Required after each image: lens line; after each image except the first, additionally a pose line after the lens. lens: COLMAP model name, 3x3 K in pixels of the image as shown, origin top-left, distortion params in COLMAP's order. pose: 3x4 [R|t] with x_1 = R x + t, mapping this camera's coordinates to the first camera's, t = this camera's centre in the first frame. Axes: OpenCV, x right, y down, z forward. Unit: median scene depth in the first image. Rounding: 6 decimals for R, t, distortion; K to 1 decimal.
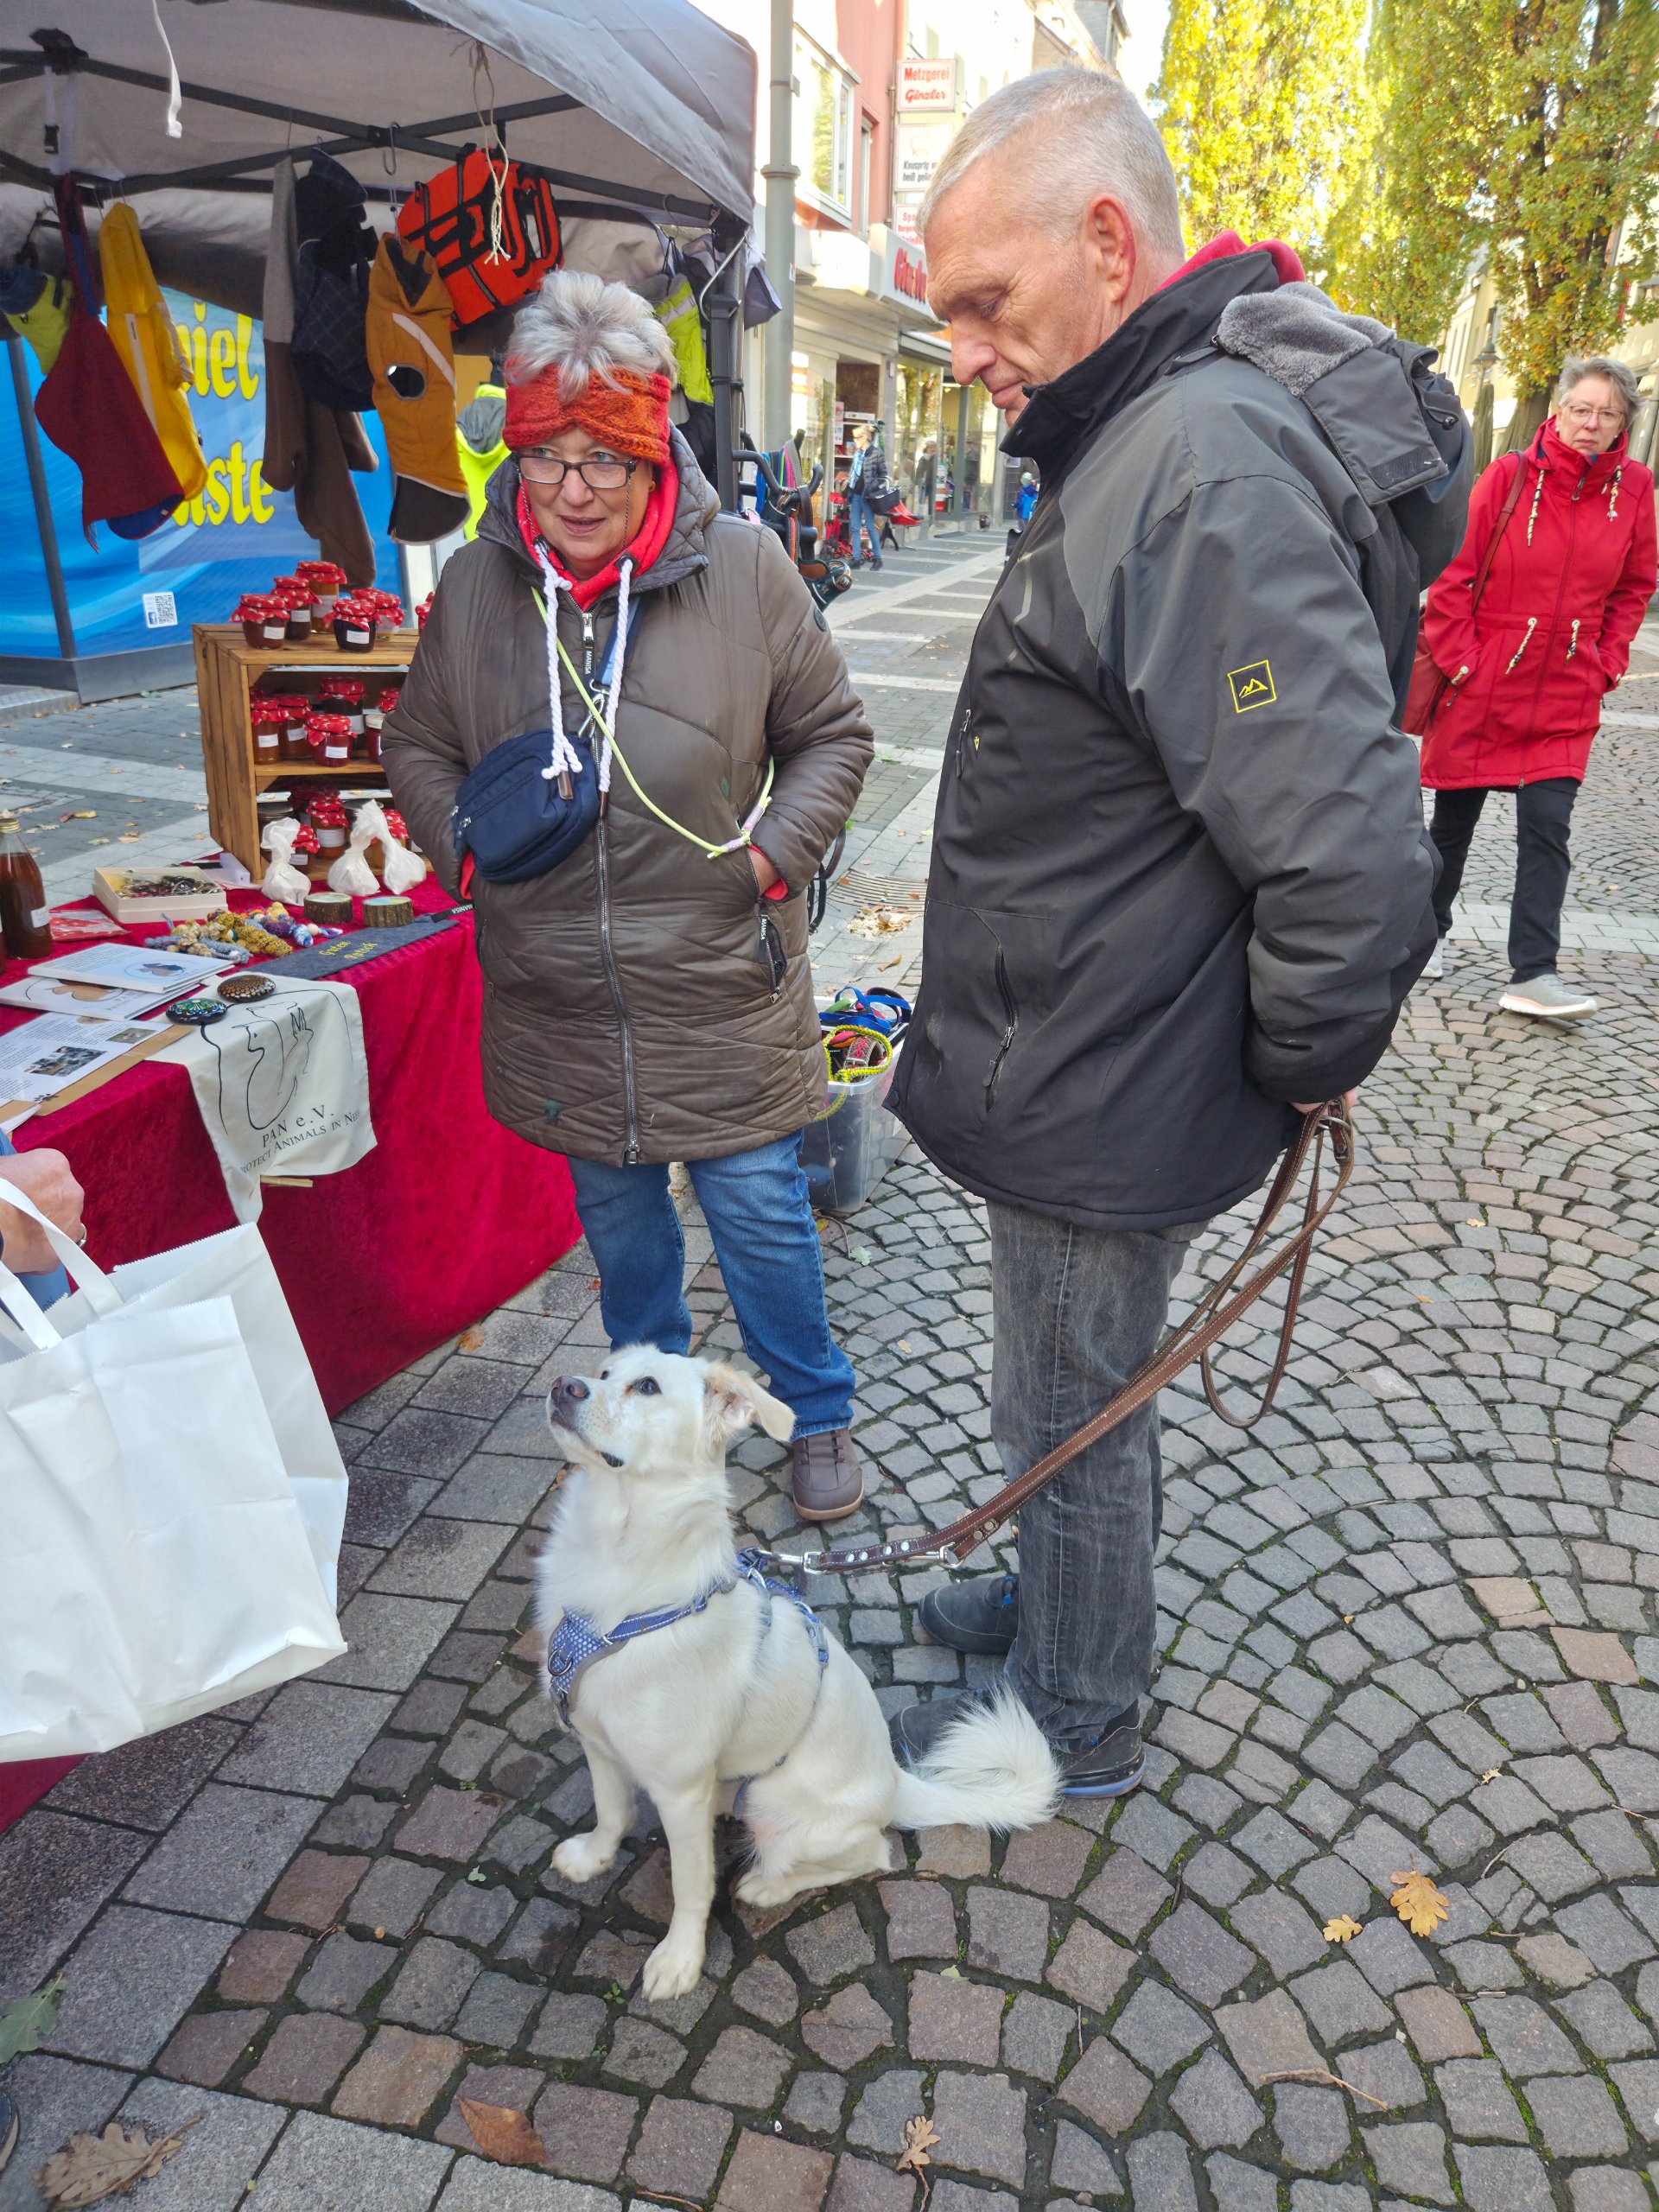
lens RADIAL K [[1472.0, 0, 841.2], [0, 1472.0, 1108.5], [0, 0, 1]] dist [0.080524, -0.075159]
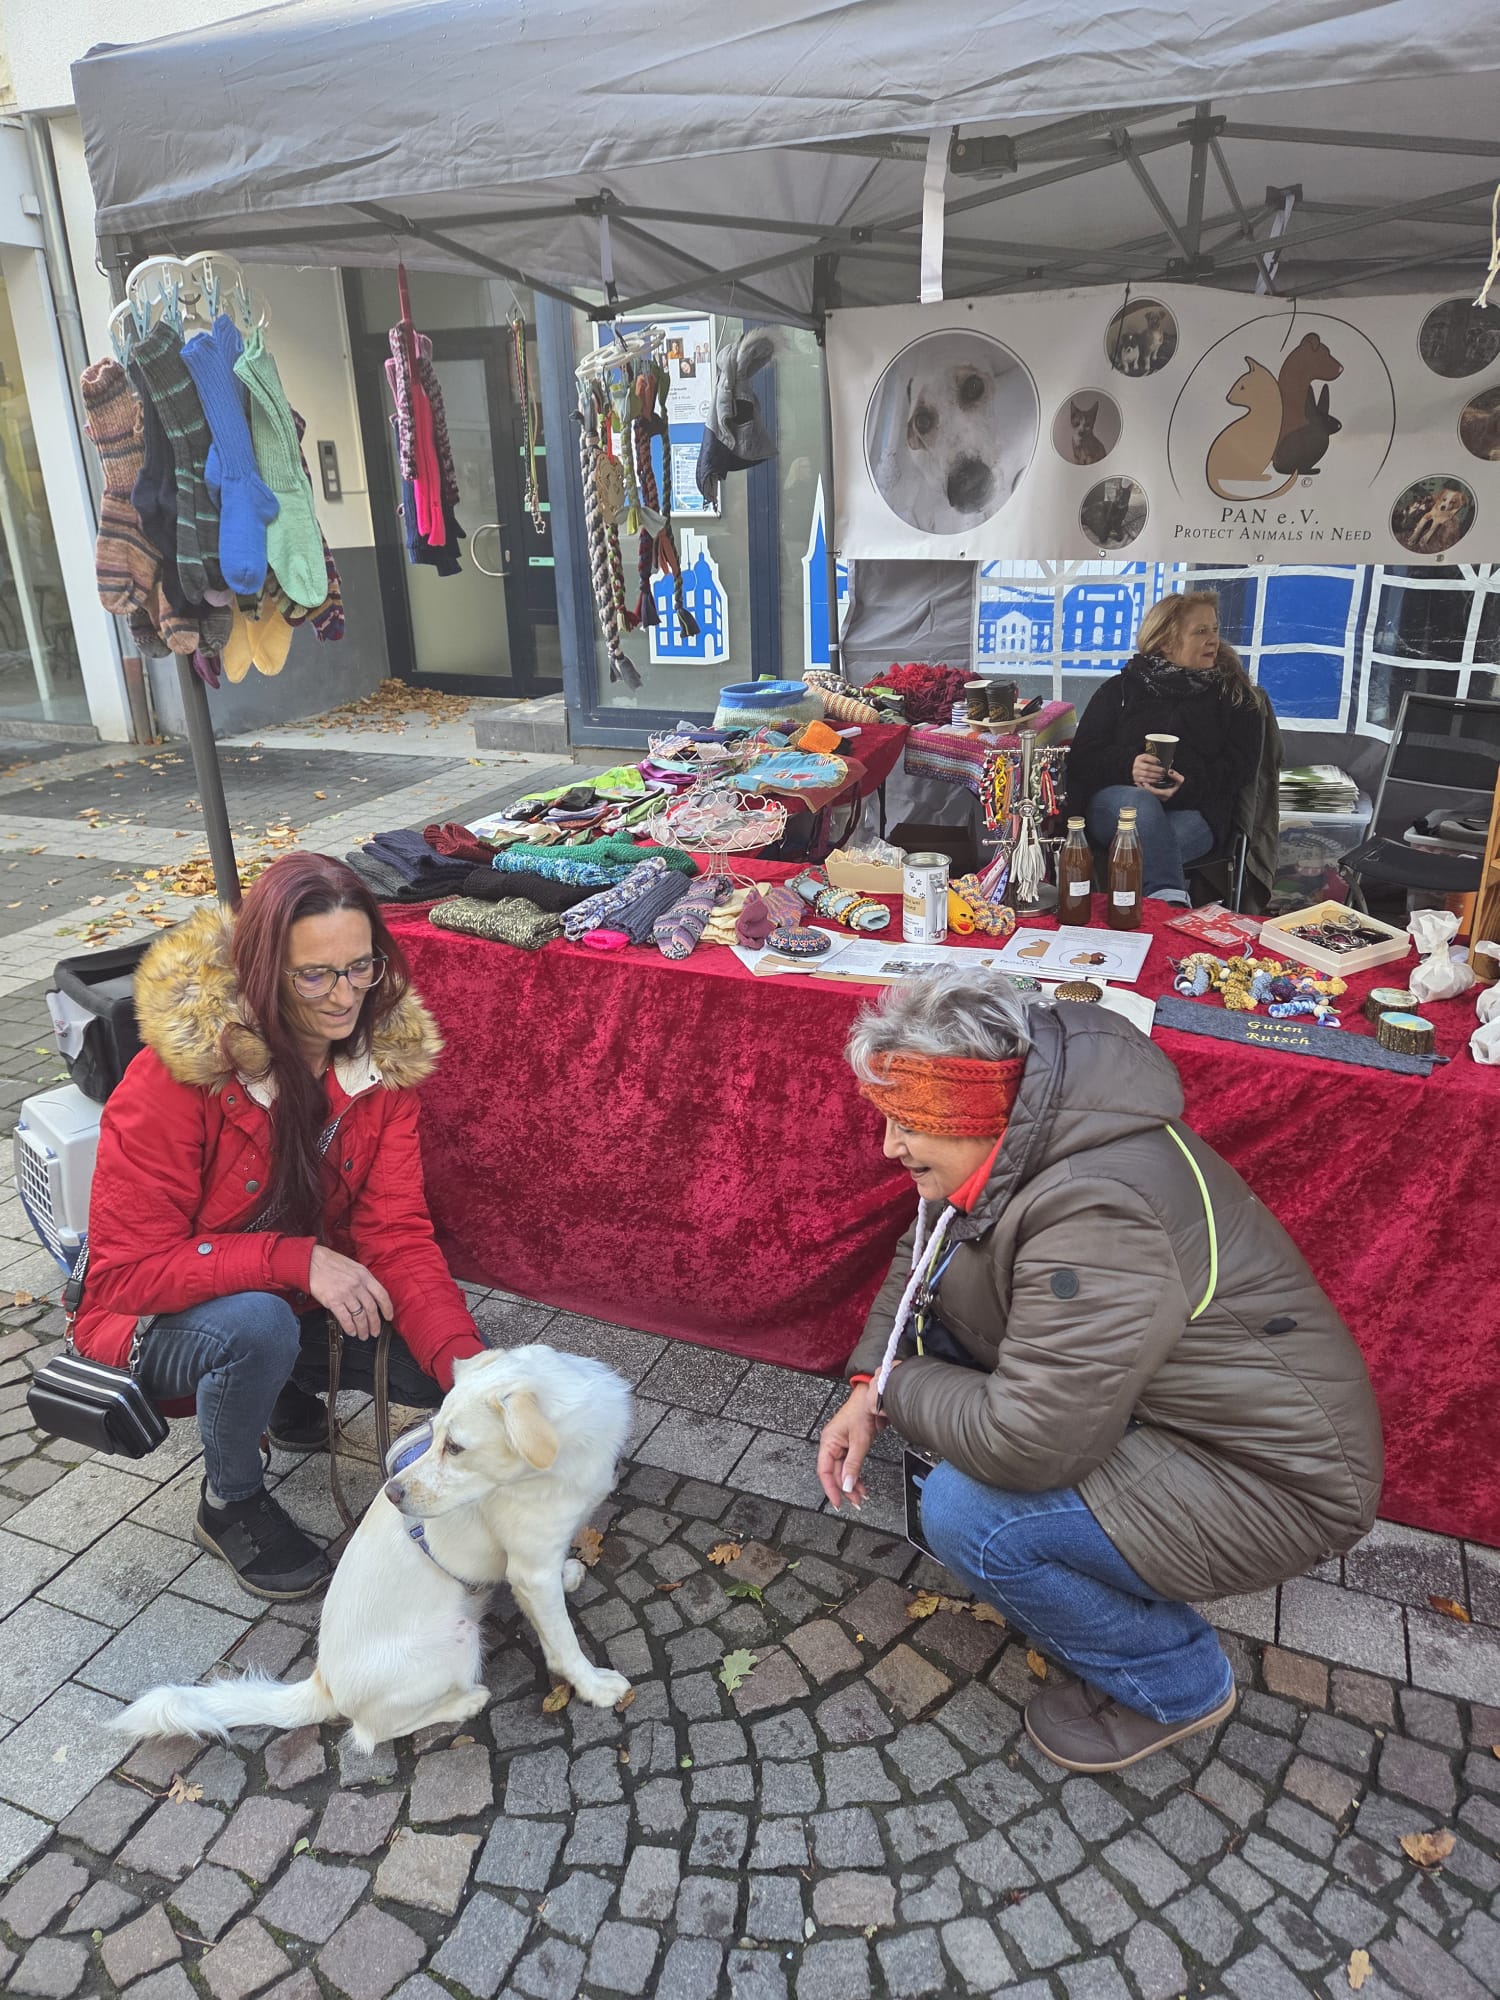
lens RADIAL K [[1335.6, 0, 775.0], [0, 1335.6, 978.9], [0, 0, 1]] dist [0.080497, -0.073221]
pose [[-0.138907, 0.326523, -0.934927, 0.528922], [-0.376027, 0.855983, 0.354820, -0.336212], [0.916138, 0.400845, 0.003880, 0.716150]]
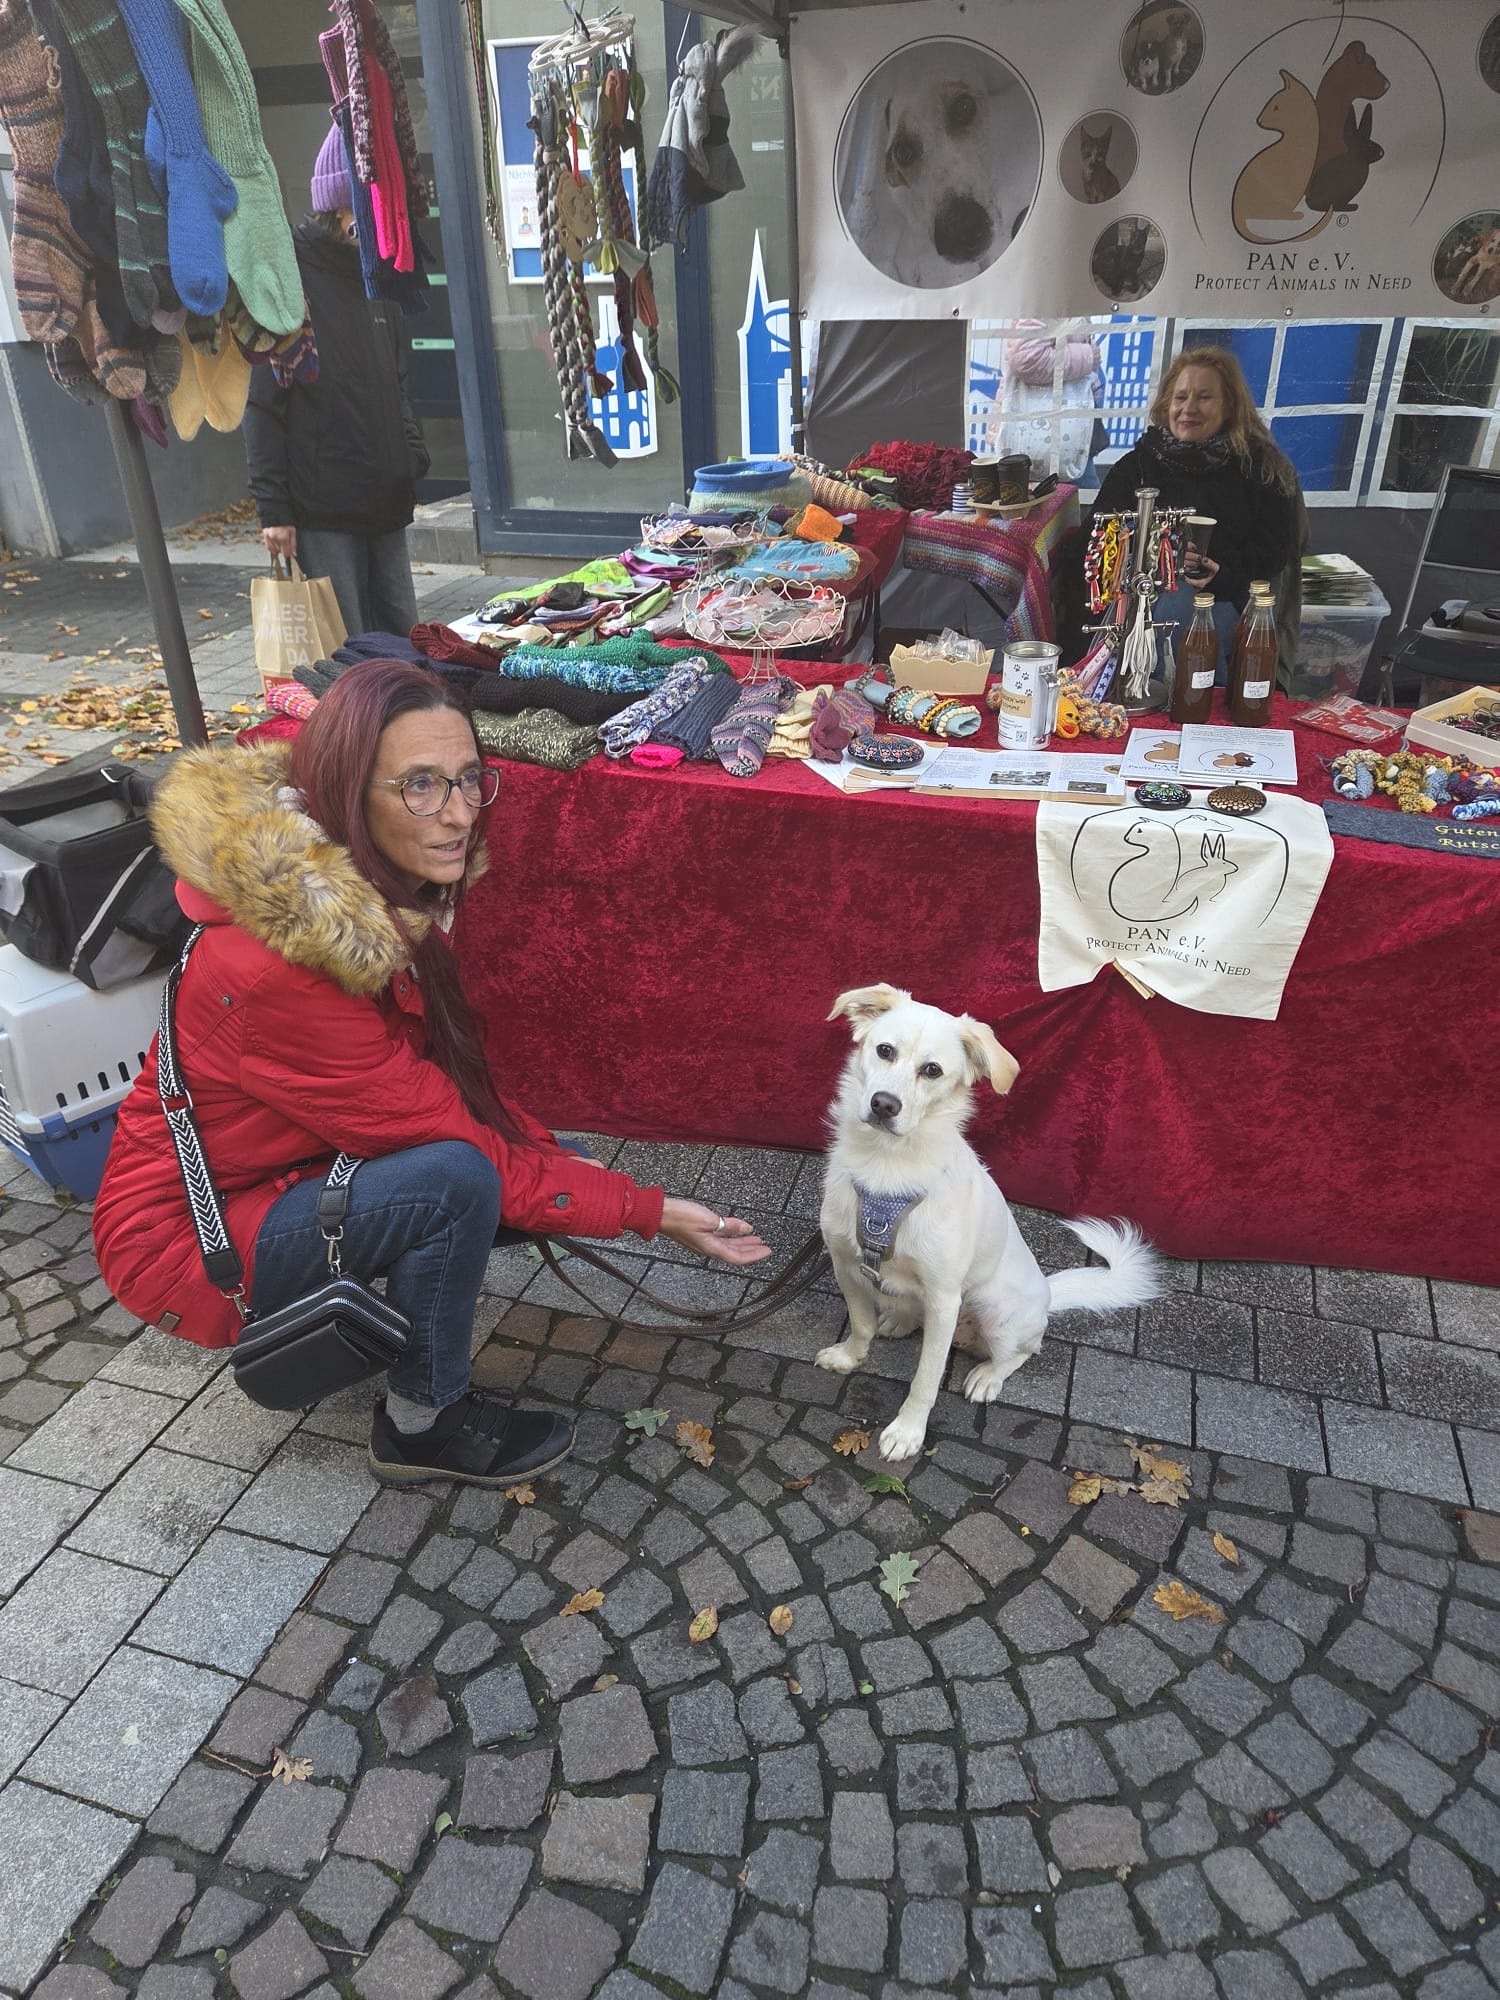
lens RADIAL K [[1331.6, 0, 754.7], [0, 1331.6, 984.8], [0, 0, 1]] dist [0.080651, -0.073990]
pose [[-0.057661, 0.447628, -0.892359, 0.412174], [-0.377158, 0.817839, 0.434617, -0.226216], [0.924352, 0.361620, 0.121669, 0.594431]]
